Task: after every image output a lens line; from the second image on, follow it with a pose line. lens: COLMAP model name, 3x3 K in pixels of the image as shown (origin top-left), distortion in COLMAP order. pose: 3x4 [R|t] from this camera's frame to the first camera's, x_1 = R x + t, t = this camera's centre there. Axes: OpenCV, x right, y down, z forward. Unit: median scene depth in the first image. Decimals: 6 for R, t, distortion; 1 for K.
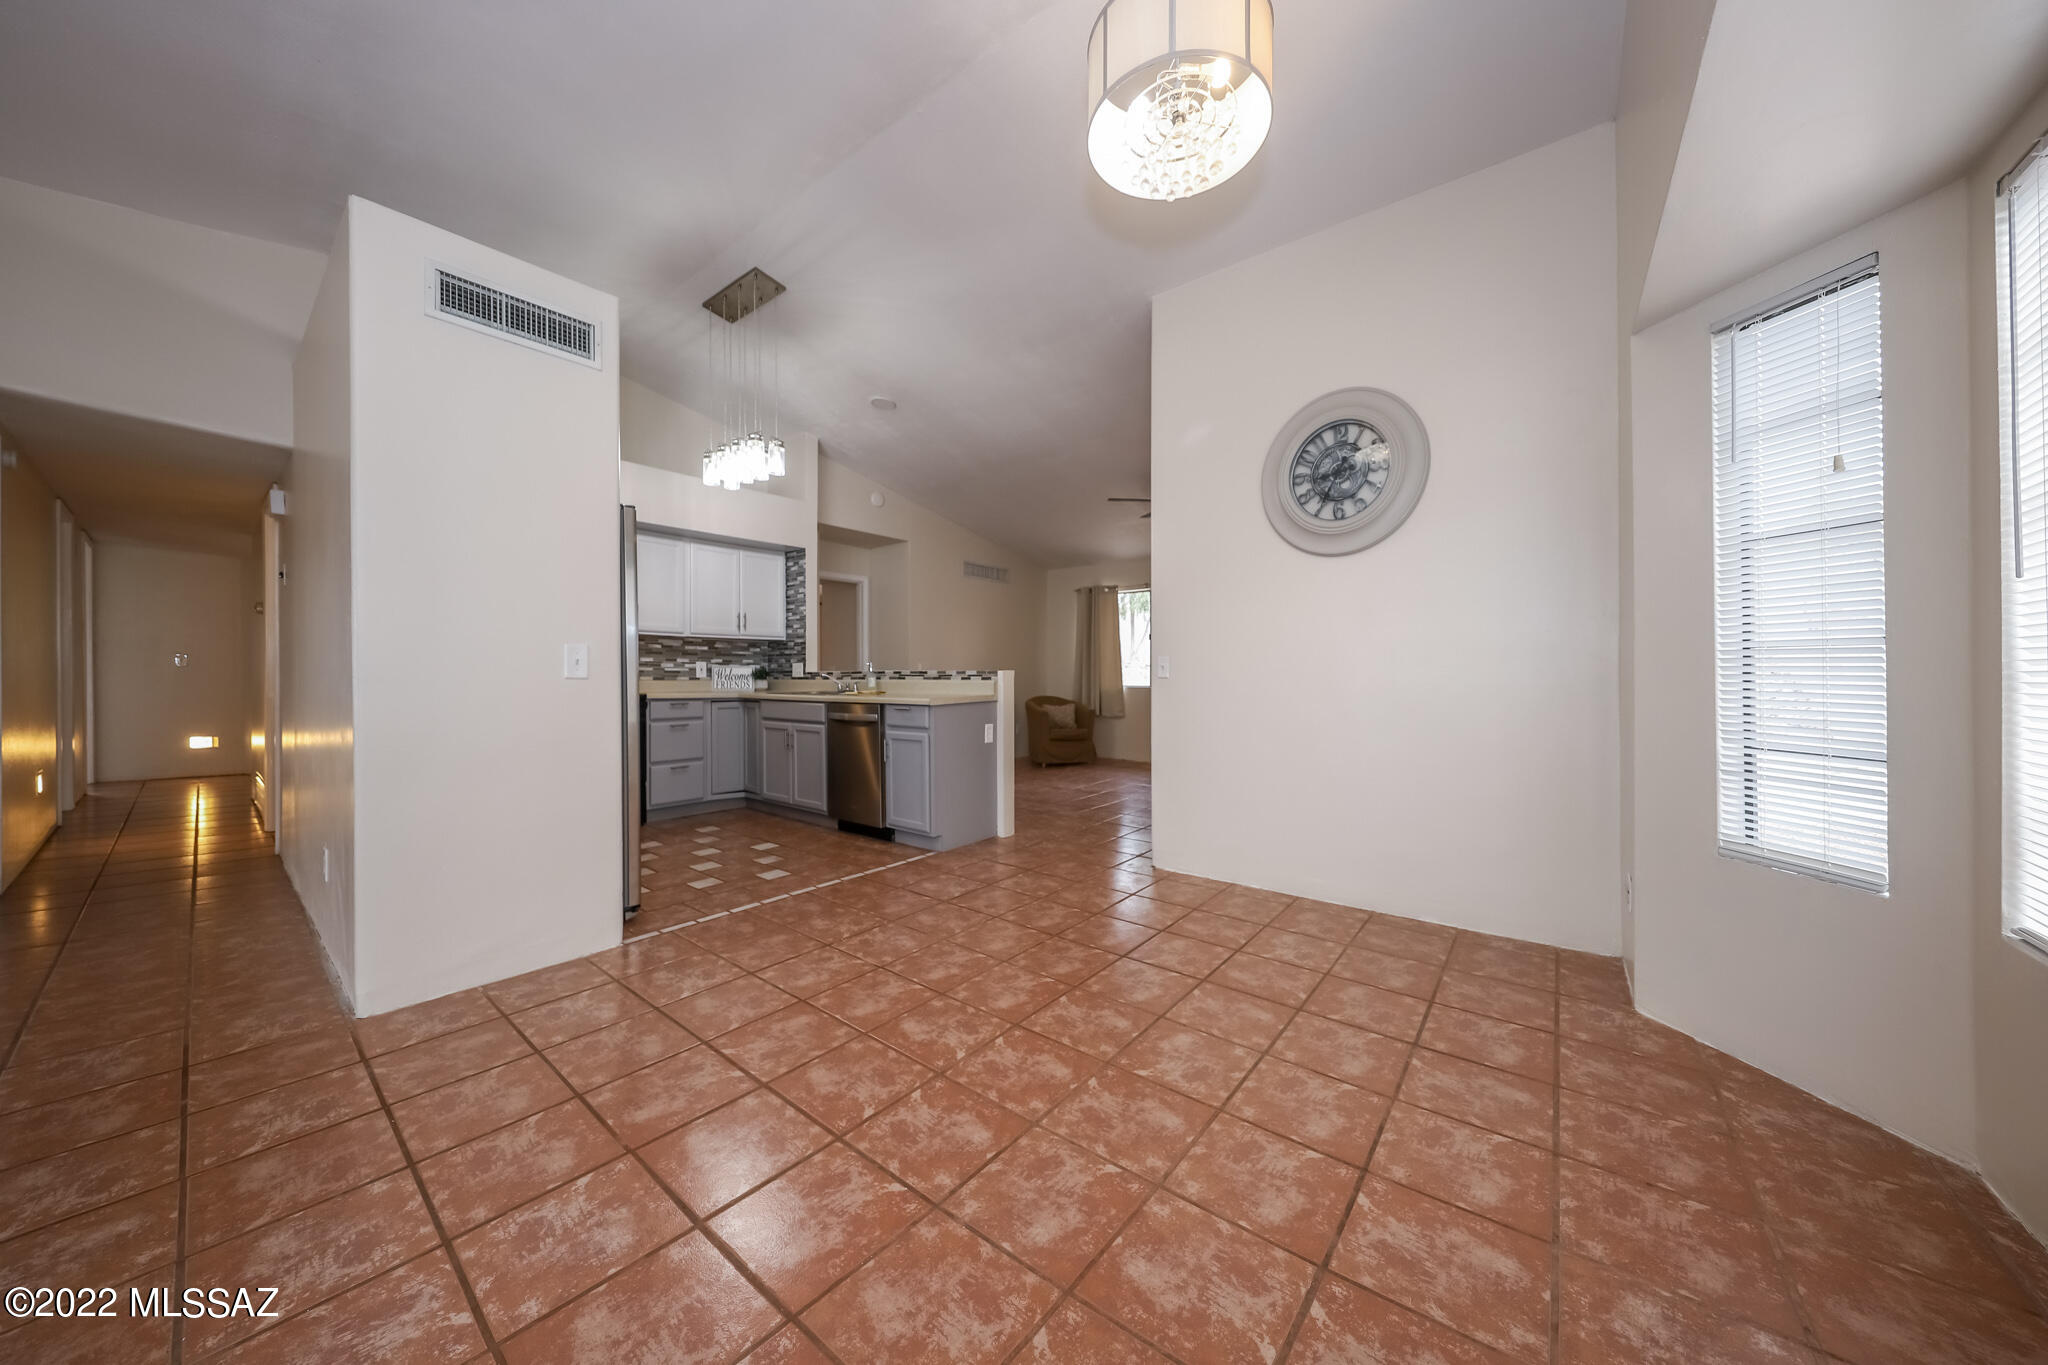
lens RADIAL K [[677.8, 0, 926.5], [0, 677.8, 730.6], [0, 0, 1]] dist [0.000649, 0.000079]
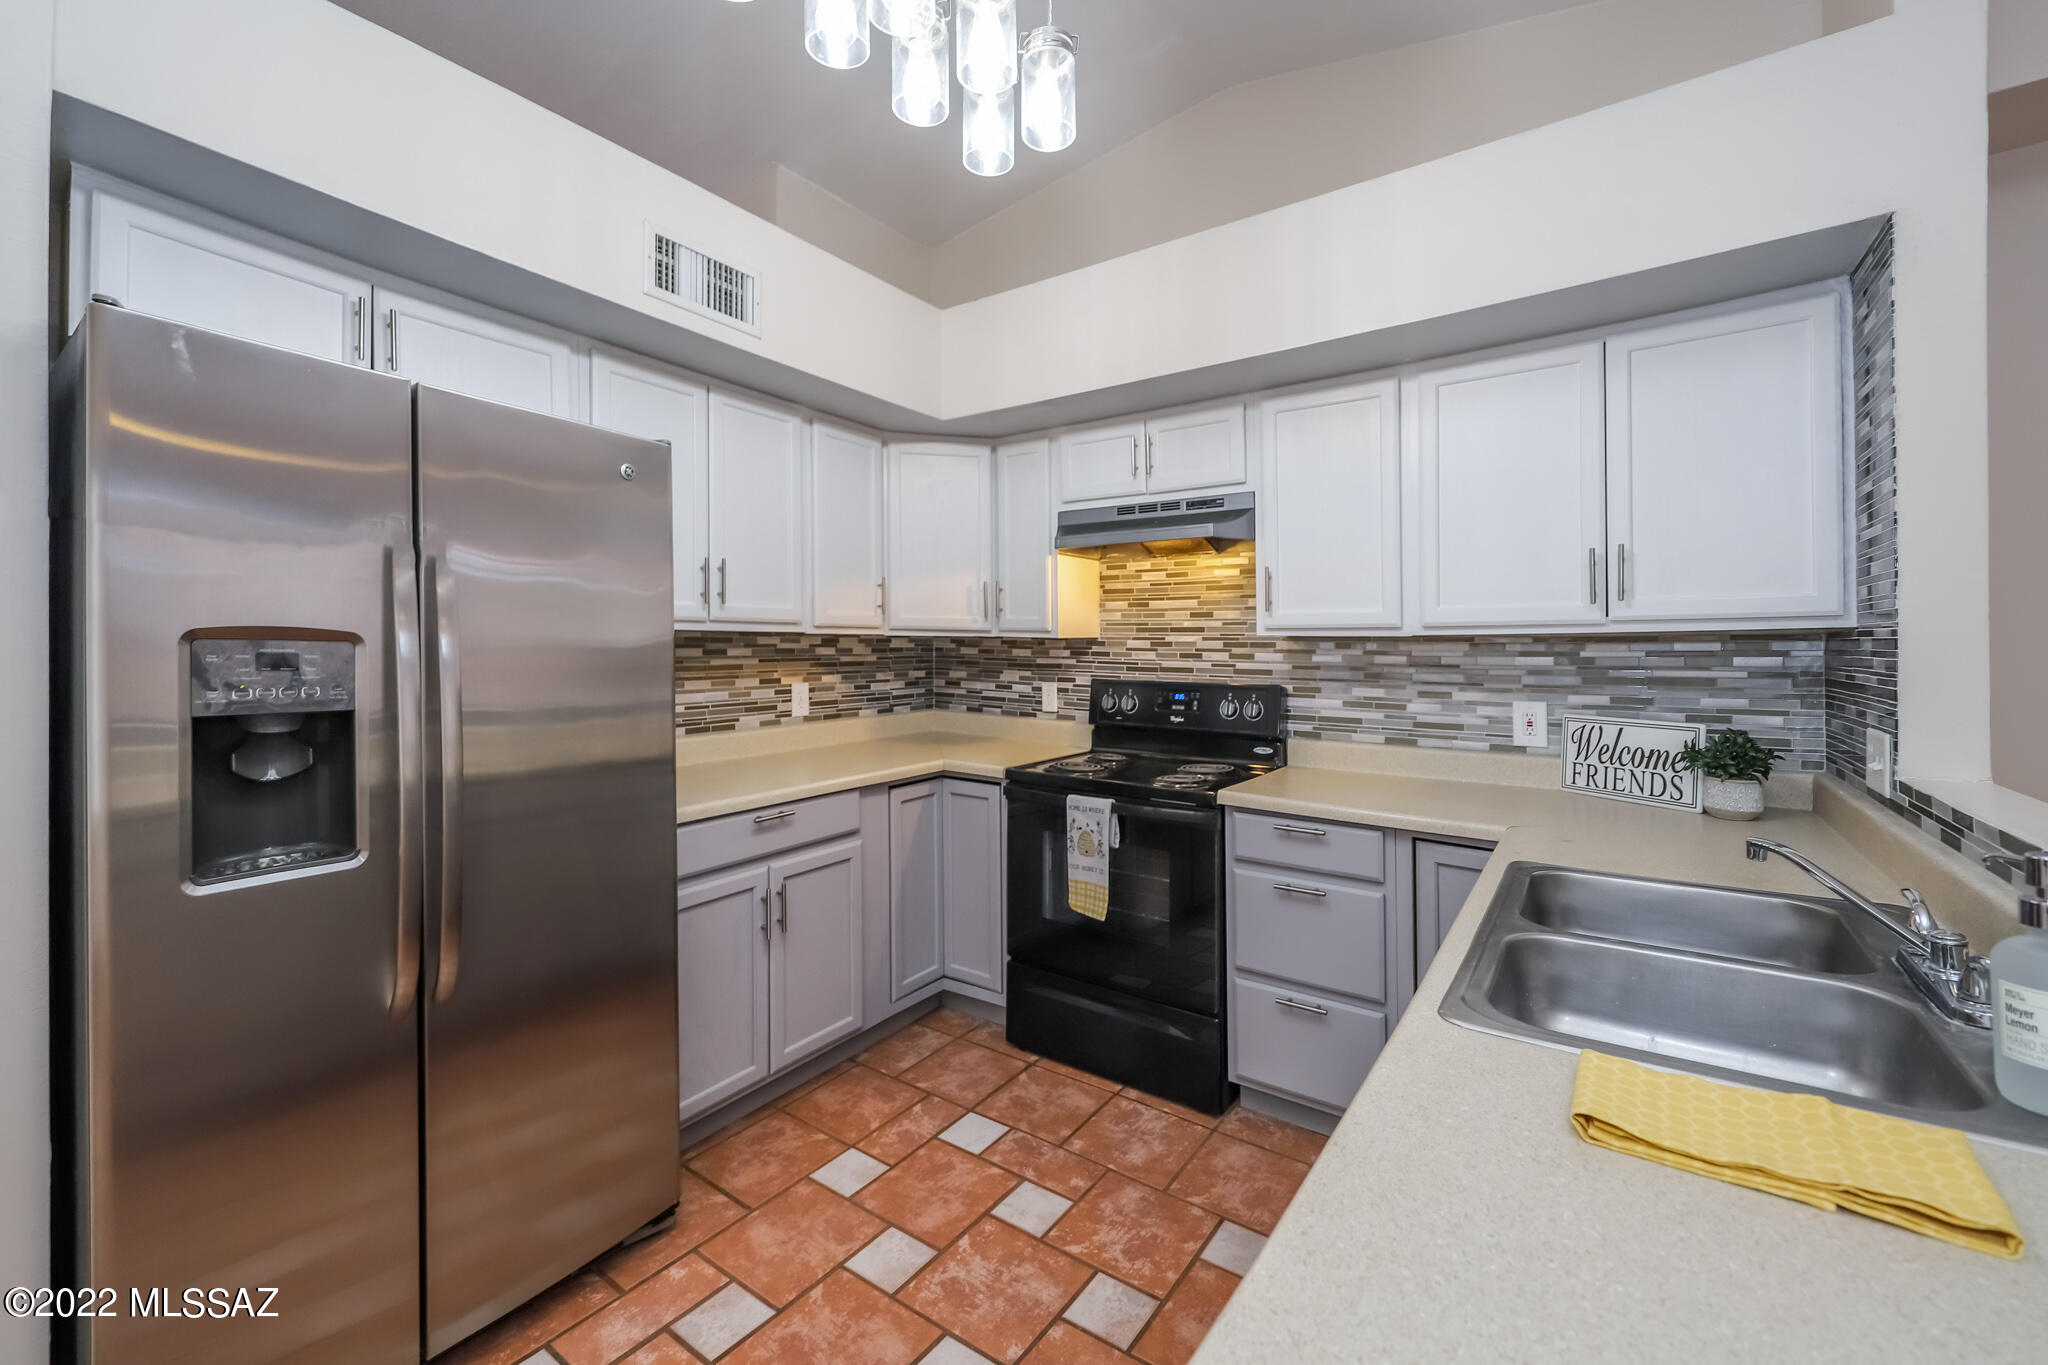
lens RADIAL K [[793.9, 0, 1037.0], [0, 793.9, 628.2], [0, 0, 1]] dist [0.004078, -0.001370]
pose [[0.198800, -0.029231, -0.979604, 0.020648], [-0.077137, 0.995987, -0.045374, -0.102299], [0.977000, 0.084584, 0.195748, 0.676592]]
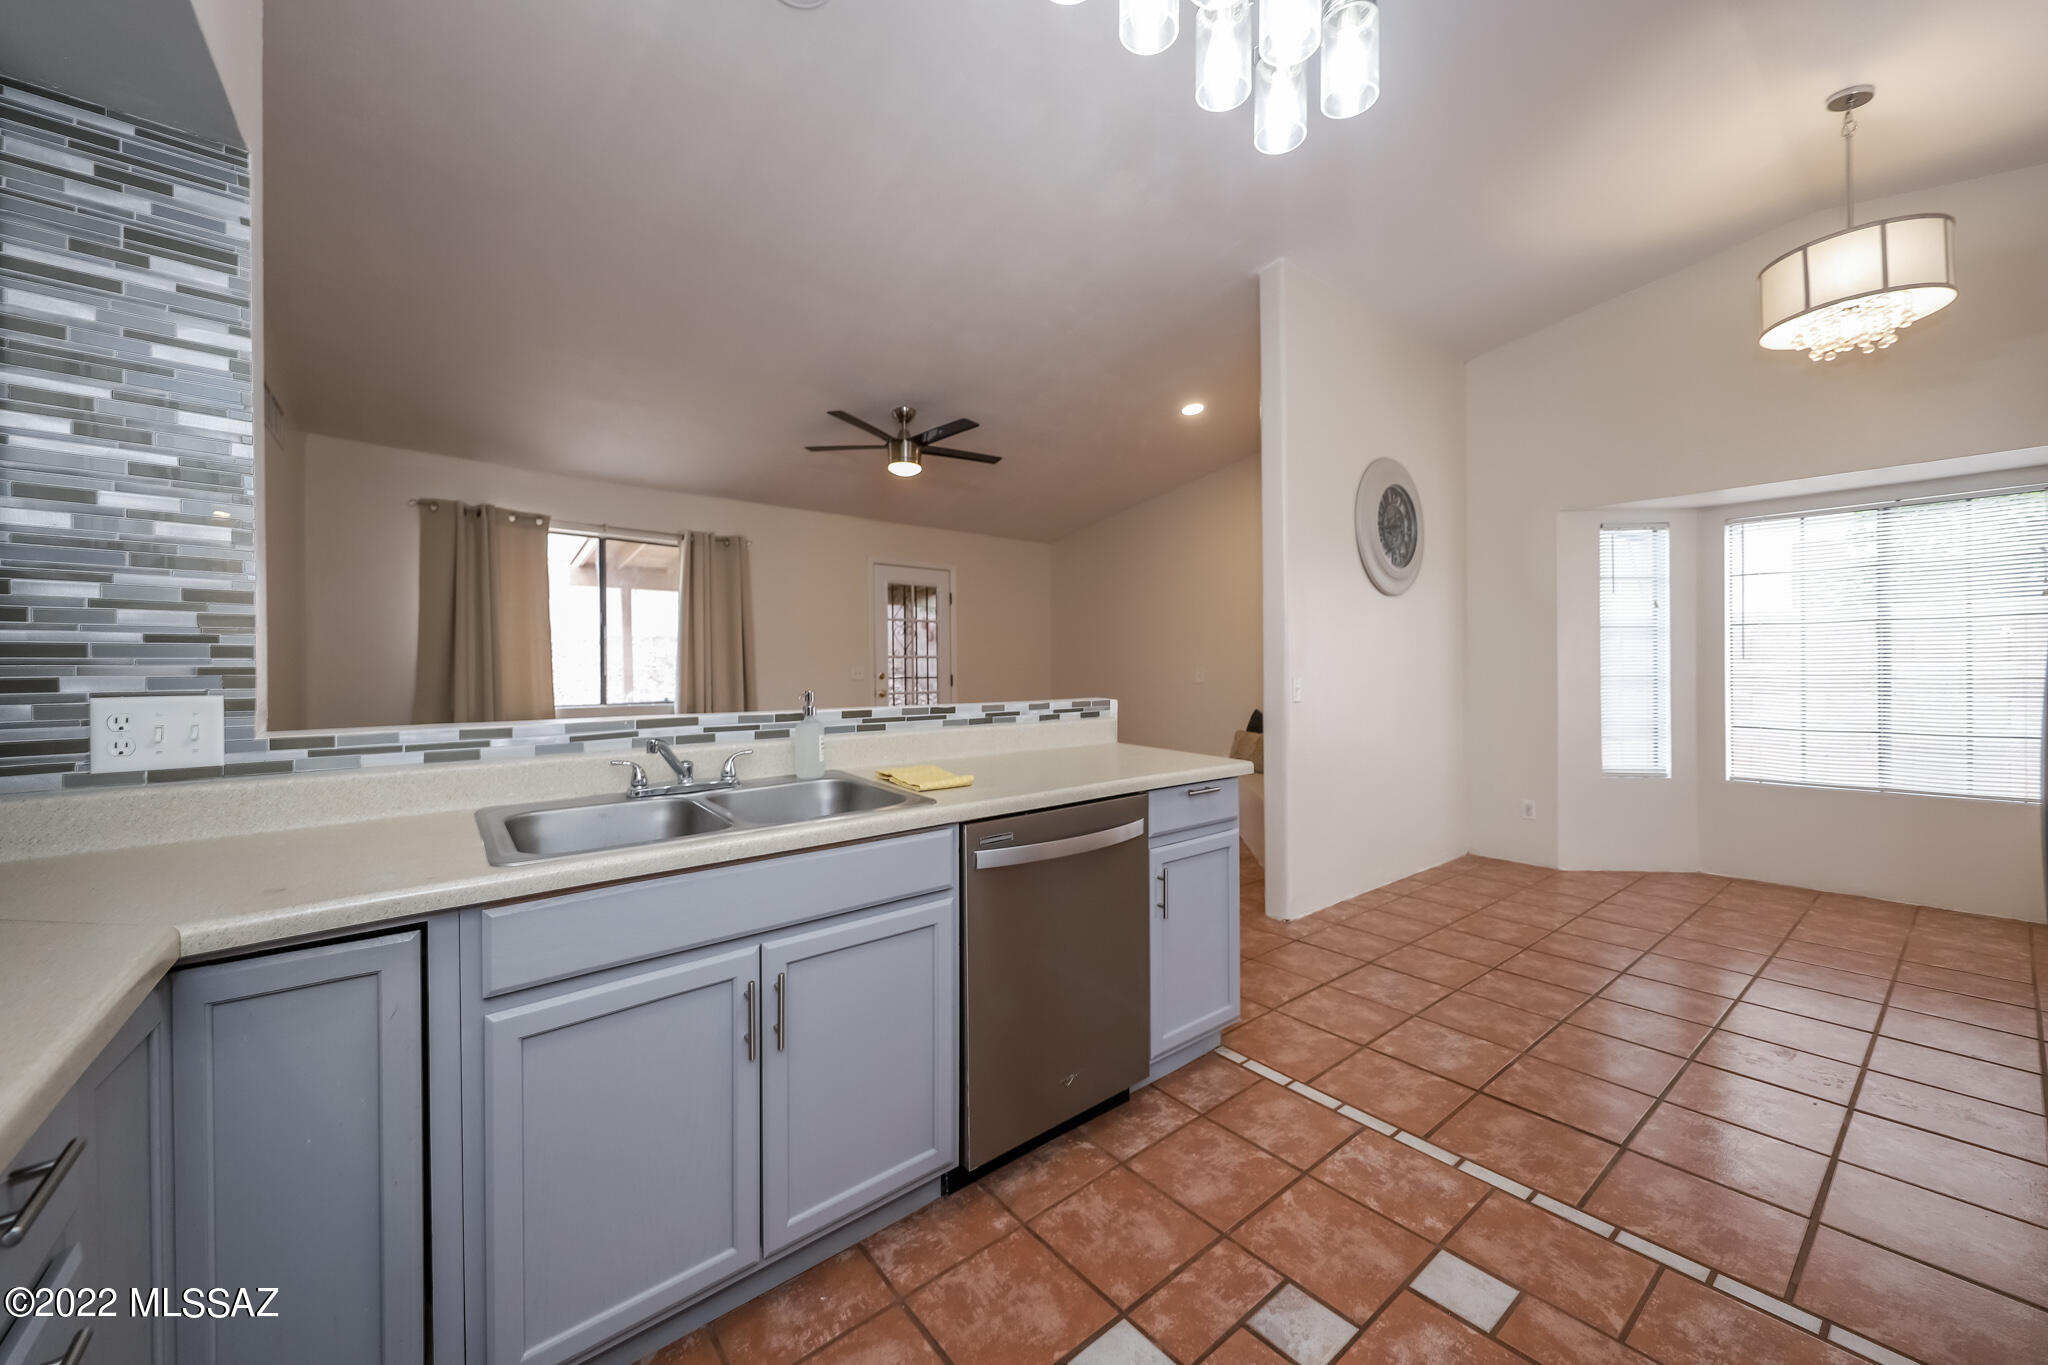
lens RADIAL K [[793.9, 0, 1067.6], [0, 793.9, 686.4], [0, 0, 1]] dist [0.004078, -0.001370]
pose [[0.045851, -0.028859, 0.998531, -0.408378], [0.079335, 0.996530, 0.025158, -0.087376], [-0.995793, 0.078065, 0.047981, 0.731648]]
